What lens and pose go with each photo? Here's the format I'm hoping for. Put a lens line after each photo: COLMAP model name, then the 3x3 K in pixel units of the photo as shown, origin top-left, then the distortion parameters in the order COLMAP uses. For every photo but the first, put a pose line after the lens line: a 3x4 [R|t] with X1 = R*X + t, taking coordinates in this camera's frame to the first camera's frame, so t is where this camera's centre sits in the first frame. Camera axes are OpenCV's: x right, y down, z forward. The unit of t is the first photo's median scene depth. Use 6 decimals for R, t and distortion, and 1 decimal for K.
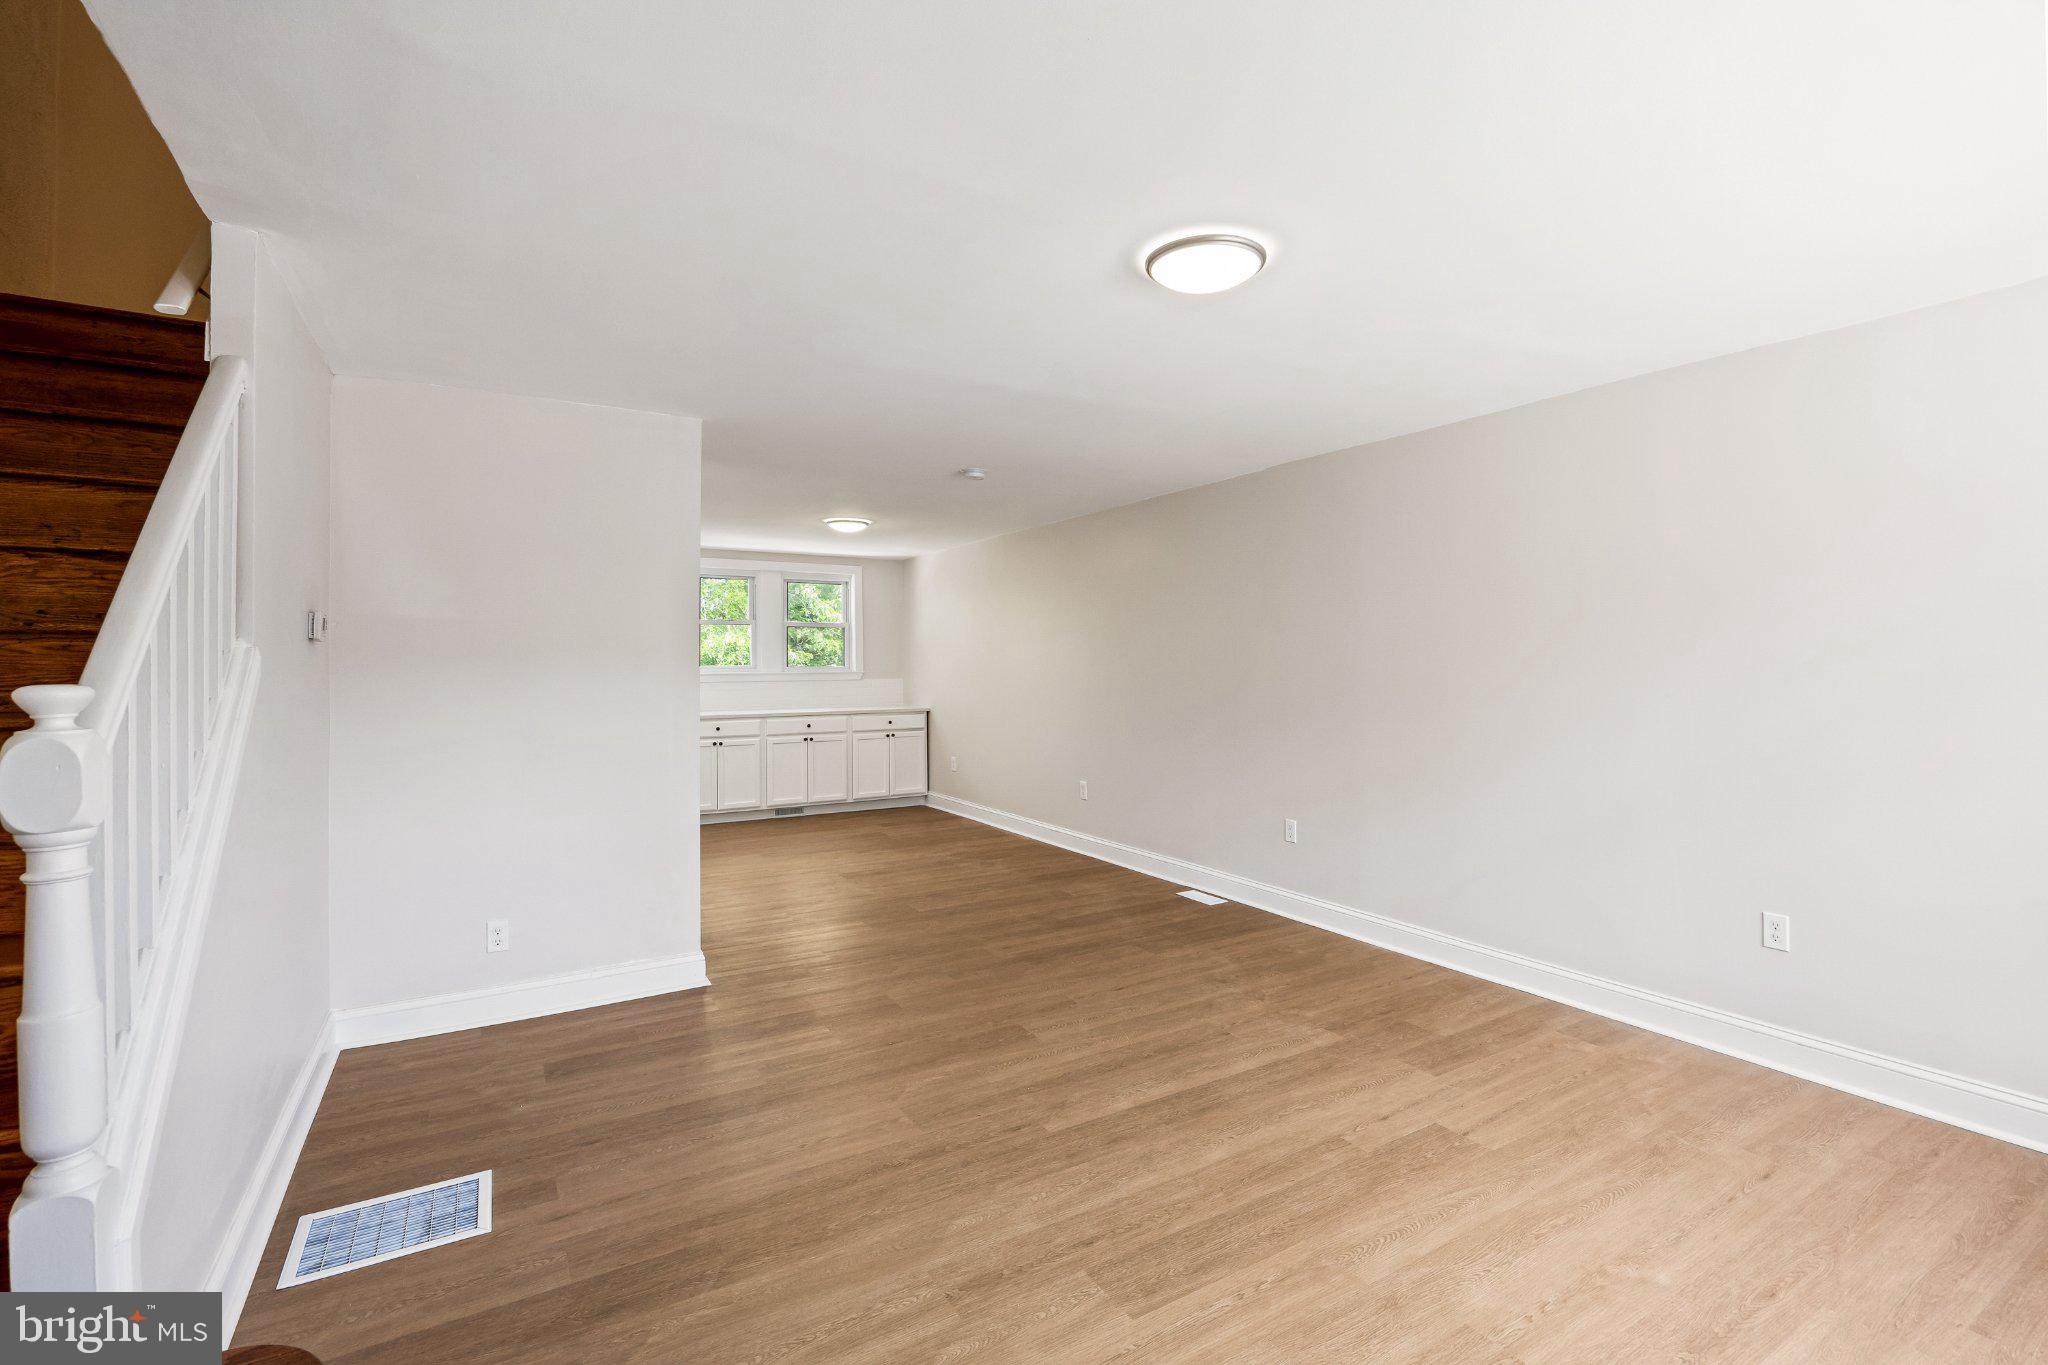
lens RADIAL K [[920.5, 0, 1025.0], [0, 920.5, 663.7], [0, 0, 1]] dist [-0.017562, 0.002525]
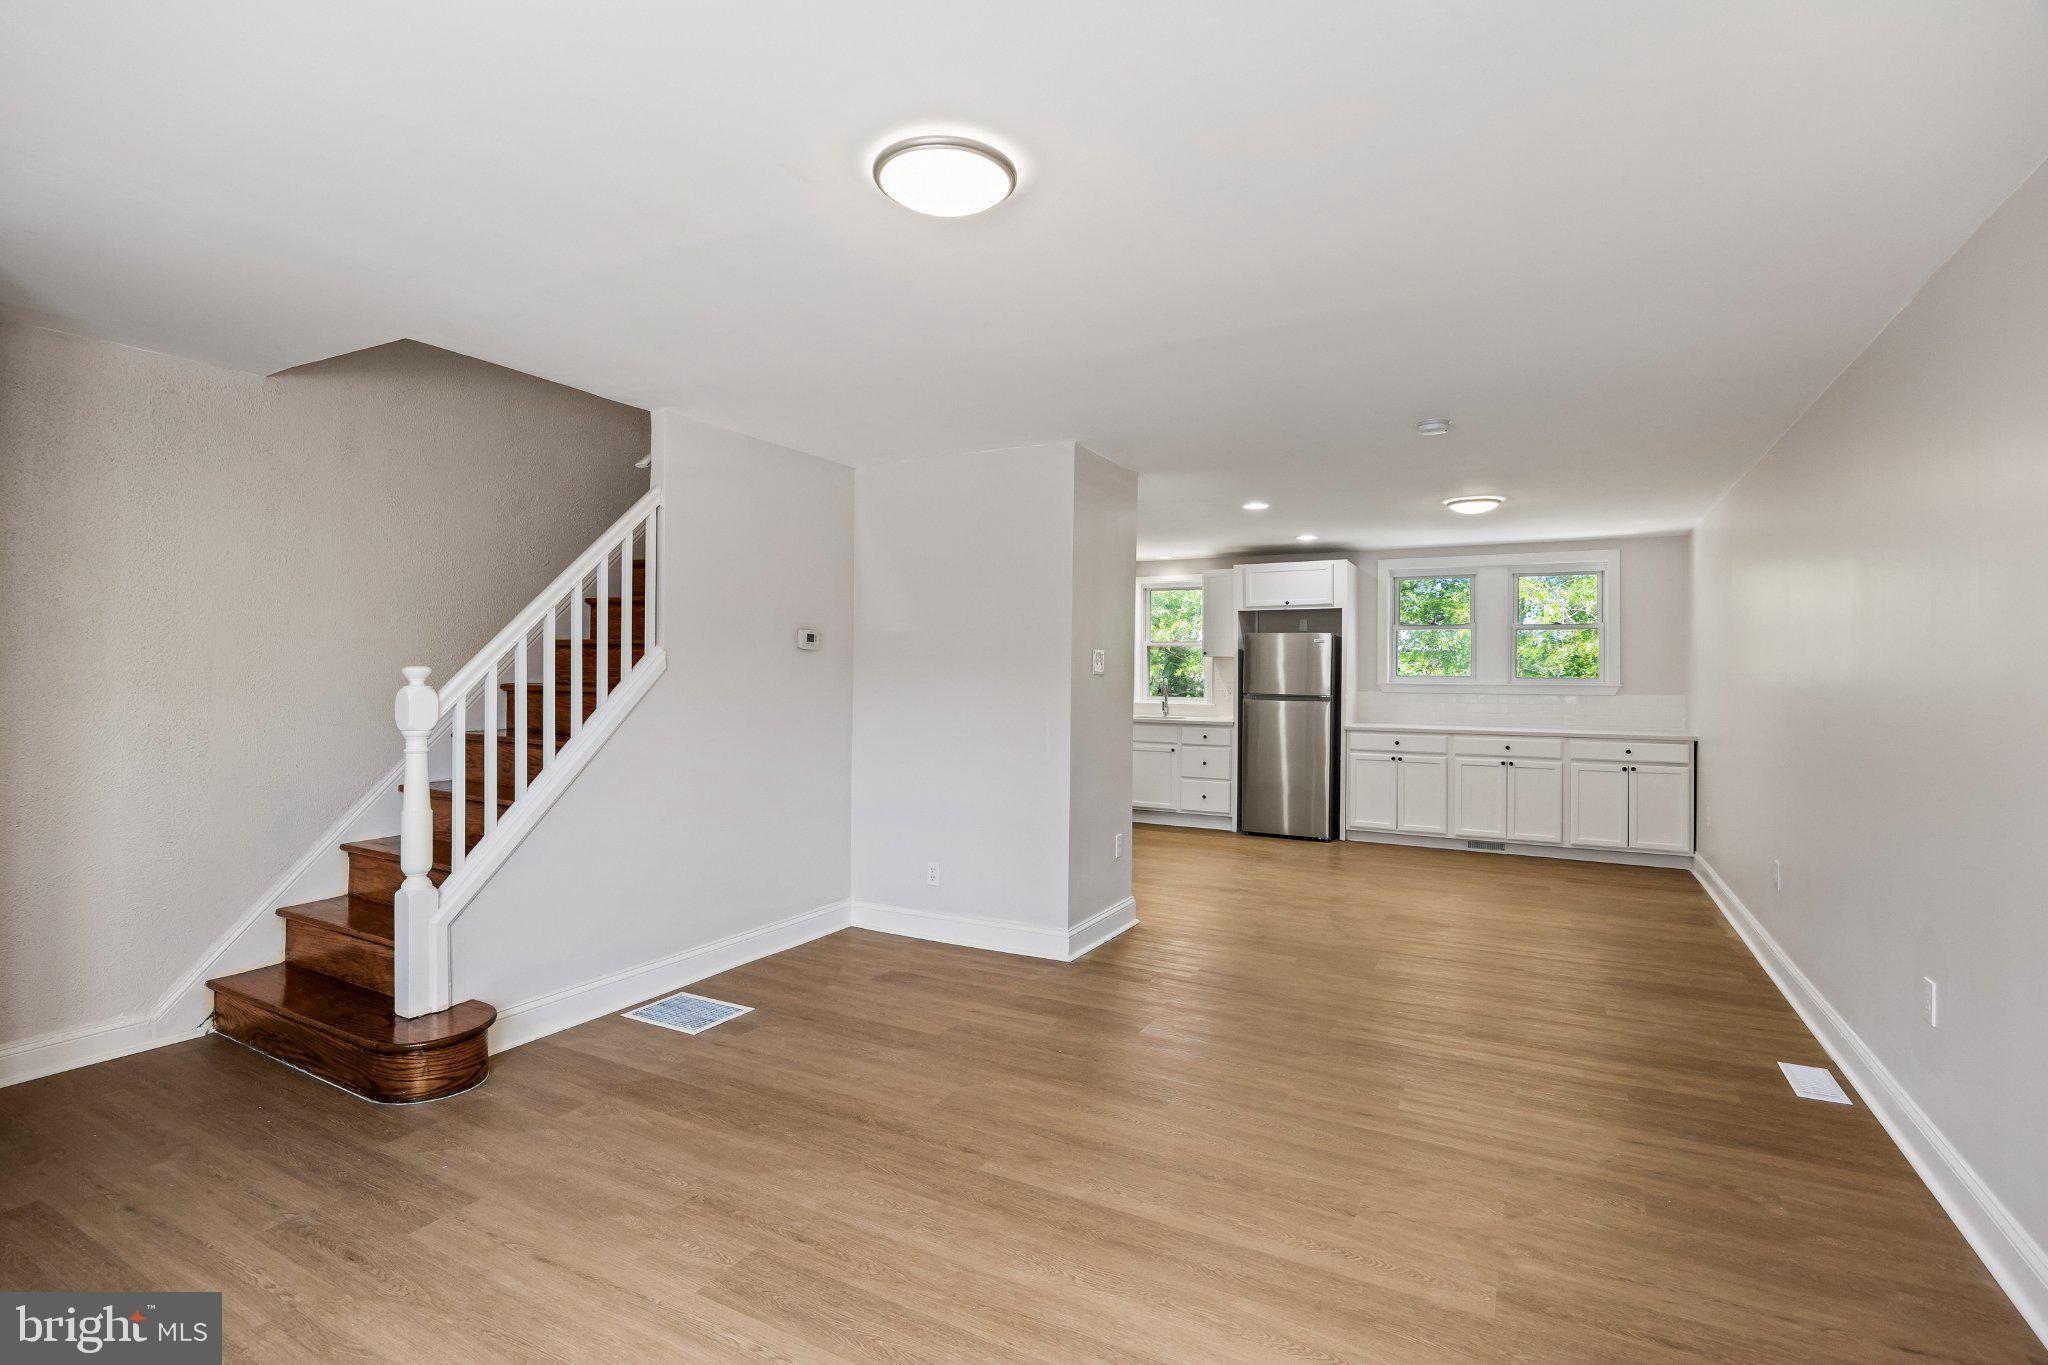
lens RADIAL K [[958.5, 0, 1038.3], [0, 958.5, 674.3], [0, 0, 1]] dist [-0.014055, 0.000153]
pose [[0.510275, 0.007677, -0.859977, 0.701543], [-0.011108, 0.999936, 0.002336, 0.008454], [0.859940, 0.008360, 0.510327, 0.443345]]
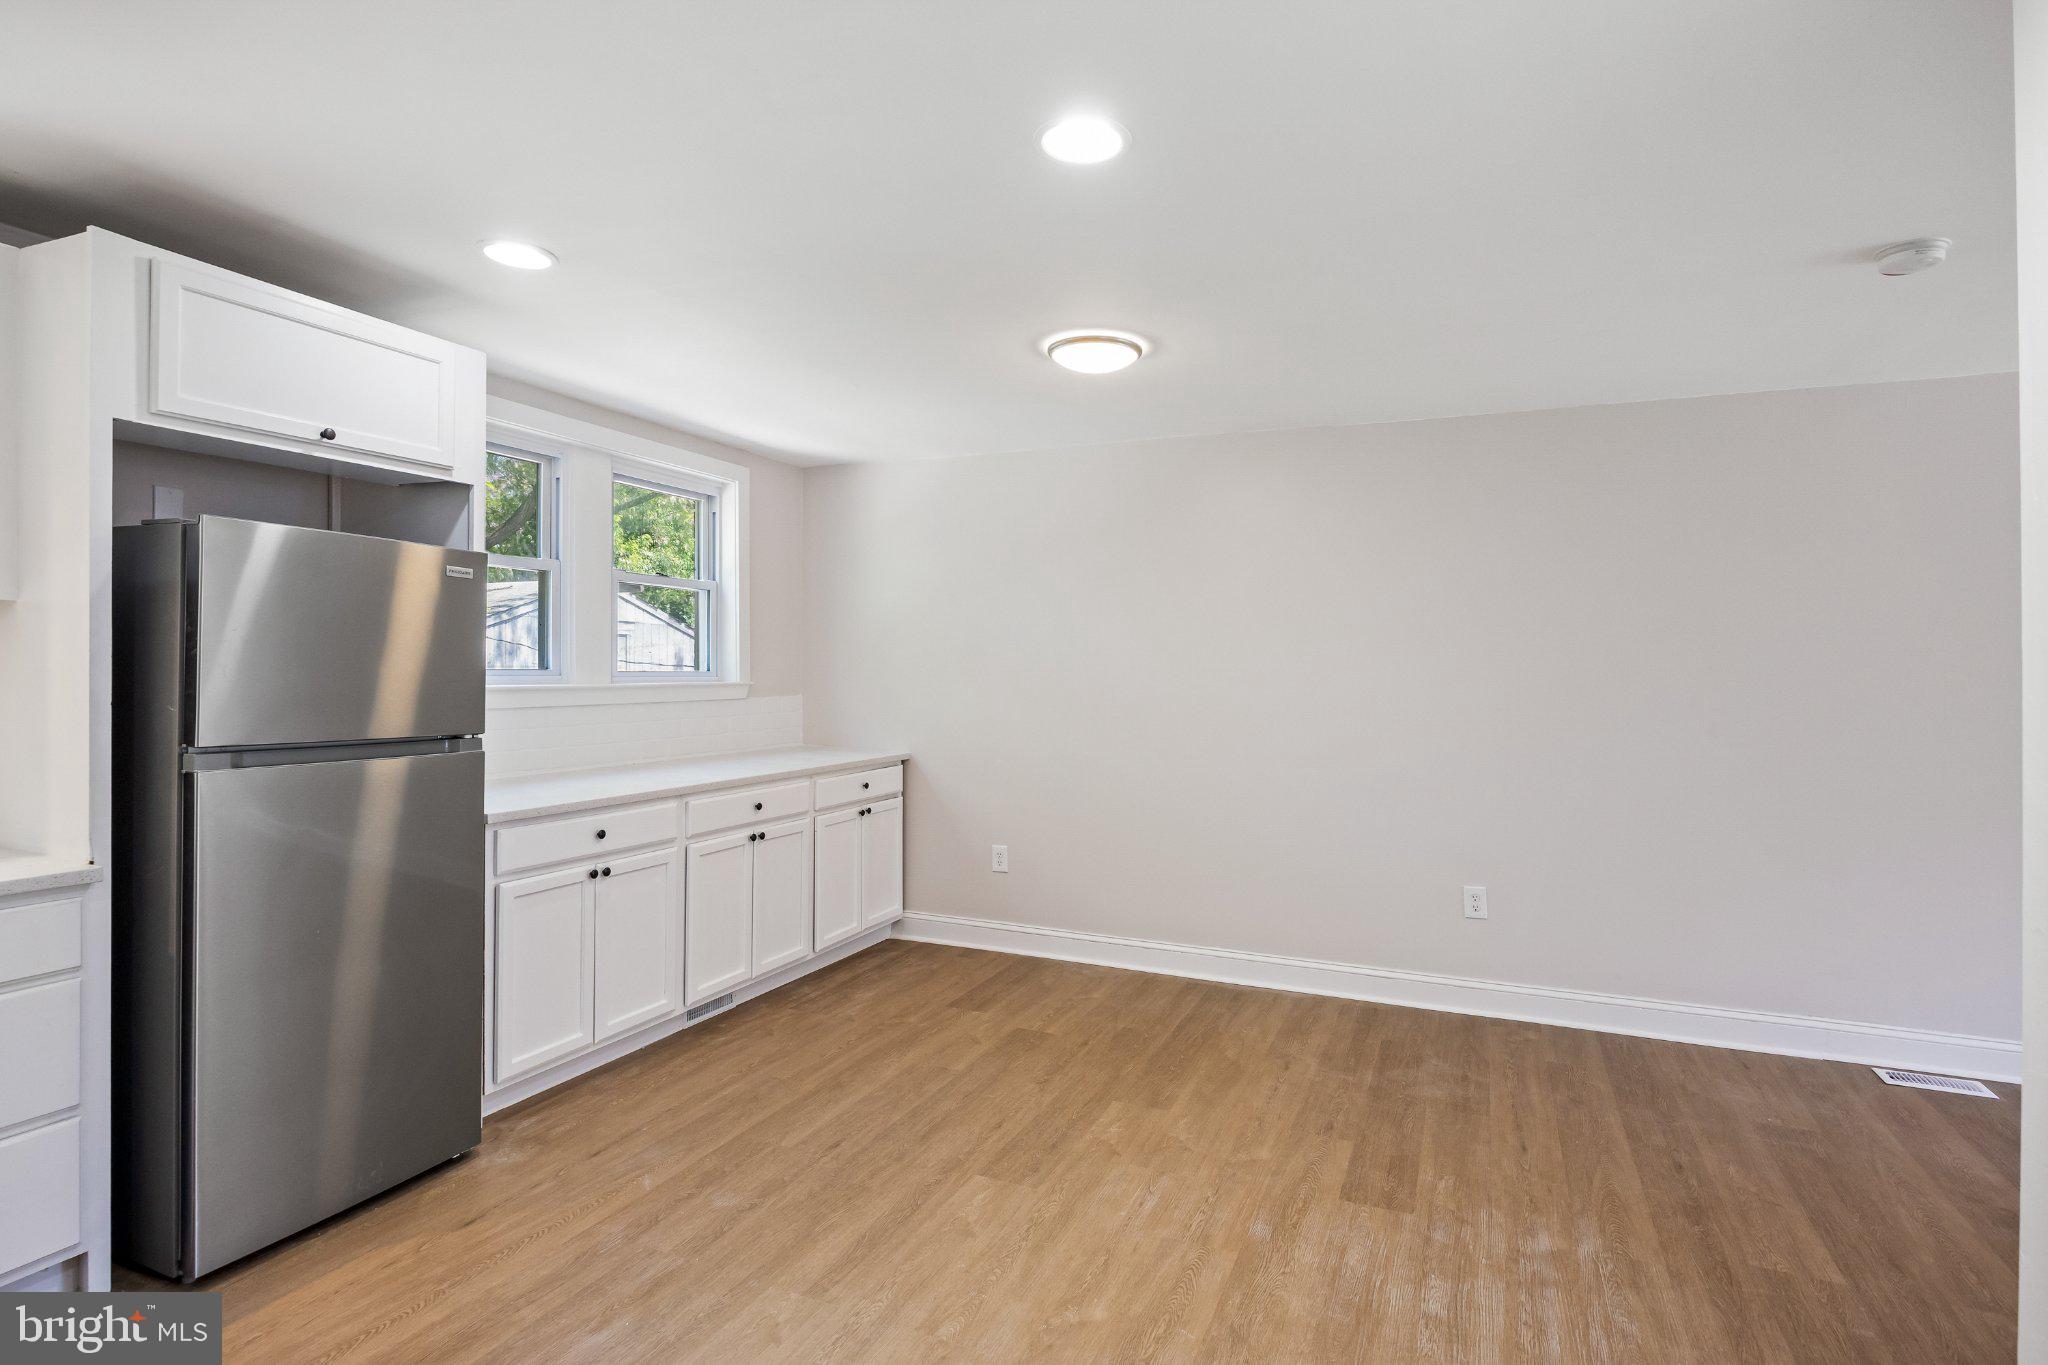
lens RADIAL K [[992.3, 0, 1021.0], [0, 992.3, 679.7], [0, 0, 1]] dist [-0.013664, 0.000872]
pose [[0.816288, 0.008506, 0.577583, -0.967818], [-0.013240, 0.999904, 0.003986, 0.007439], [-0.577494, -0.010901, 0.816322, 1.280133]]
